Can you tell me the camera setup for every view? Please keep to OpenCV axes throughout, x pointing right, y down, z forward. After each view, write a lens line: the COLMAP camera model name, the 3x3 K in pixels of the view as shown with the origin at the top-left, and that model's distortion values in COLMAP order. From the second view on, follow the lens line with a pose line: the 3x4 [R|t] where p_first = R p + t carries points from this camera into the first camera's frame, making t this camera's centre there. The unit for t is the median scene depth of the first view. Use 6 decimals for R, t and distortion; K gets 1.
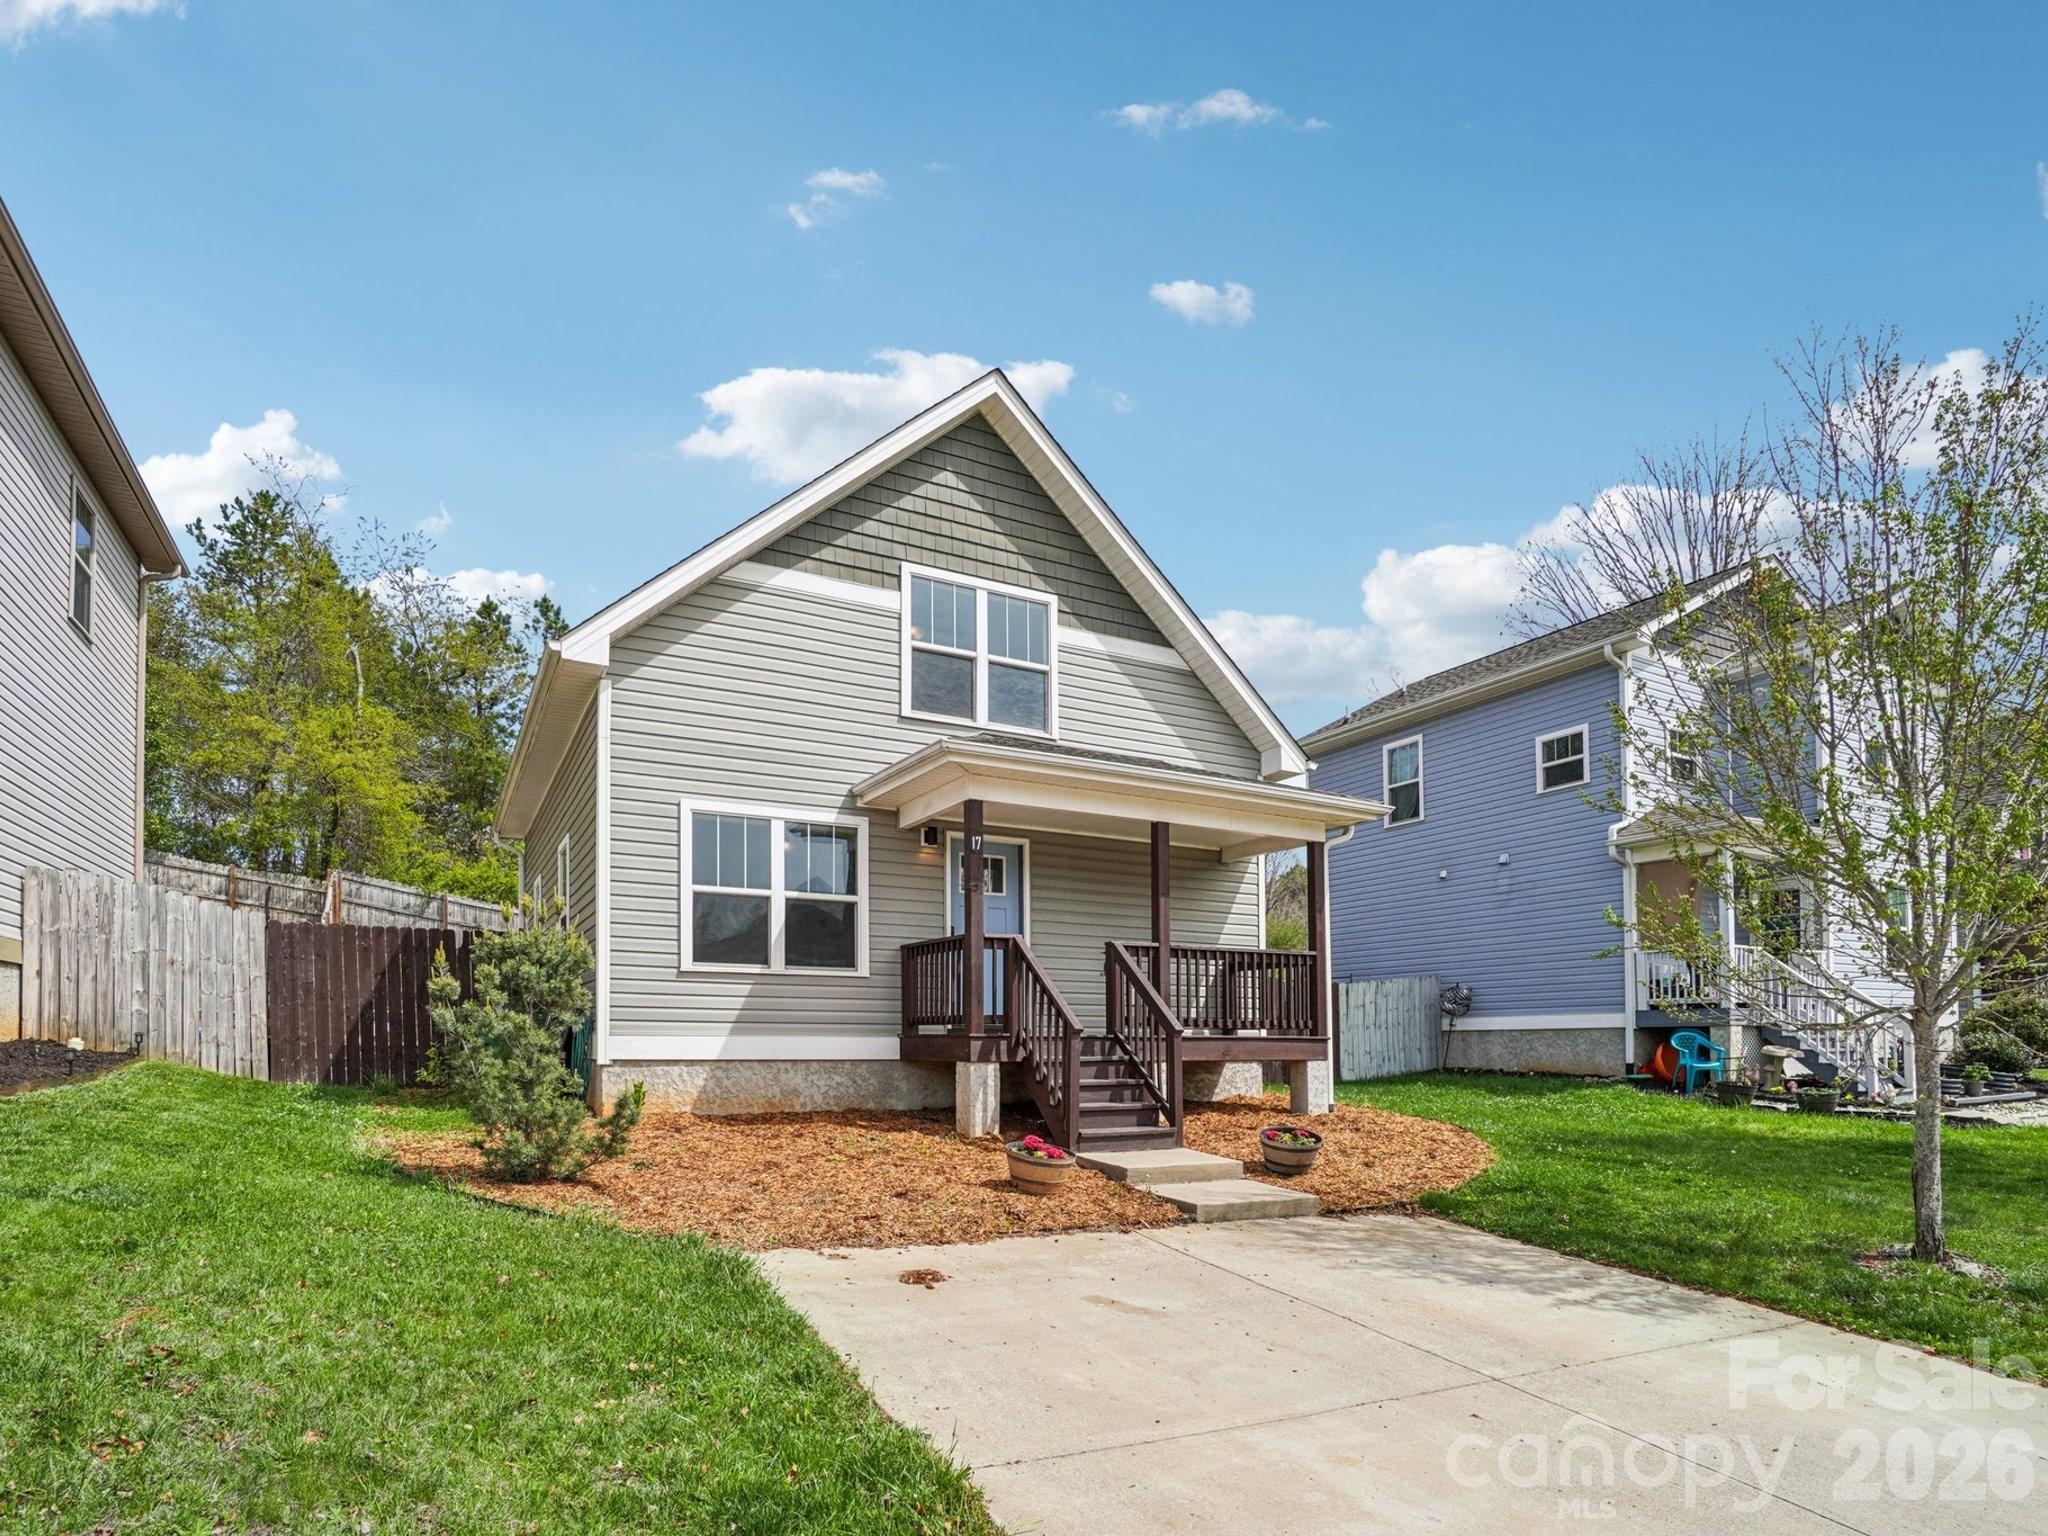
lens RADIAL K [[1026.1, 0, 1021.0], [0, 1026.1, 770.3], [0, 0, 1]] dist [-0.034103, 0.008660]
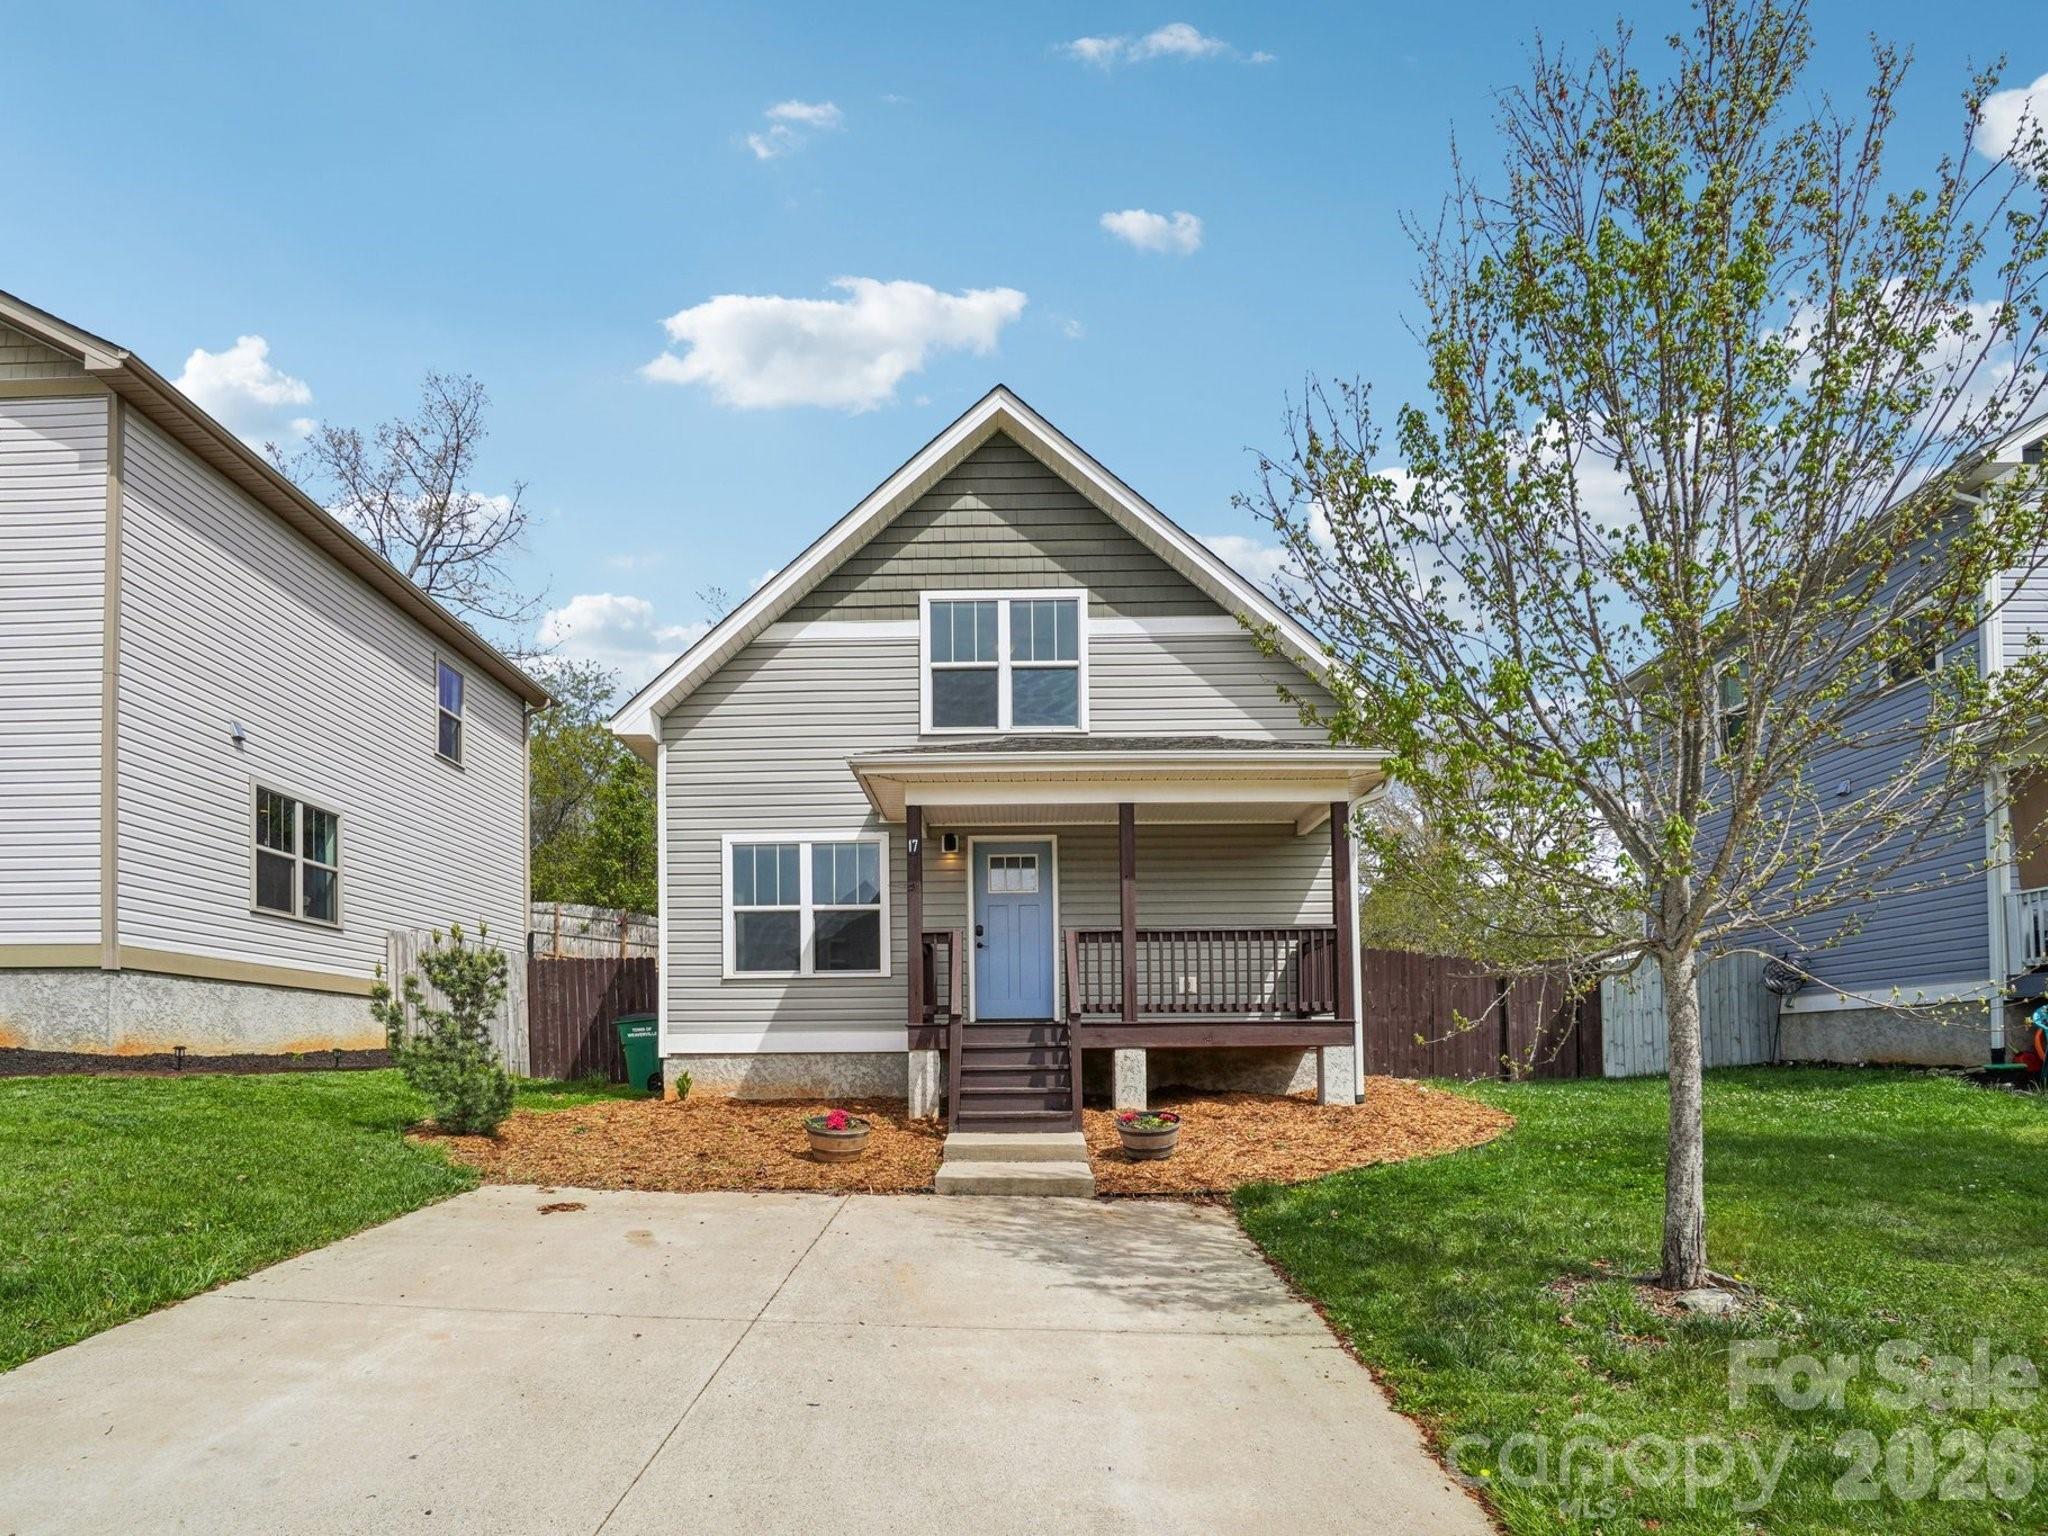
lens RADIAL K [[1026.1, 0, 982.3], [0, 1026.1, 787.4], [0, 0, 1]] dist [-0.034103, 0.008660]
pose [[0.886049, -0.129782, -0.445054, 0.405473], [0.131266, 0.990962, -0.027639, 0.039312], [0.444619, -0.033931, 0.895077, 0.061671]]
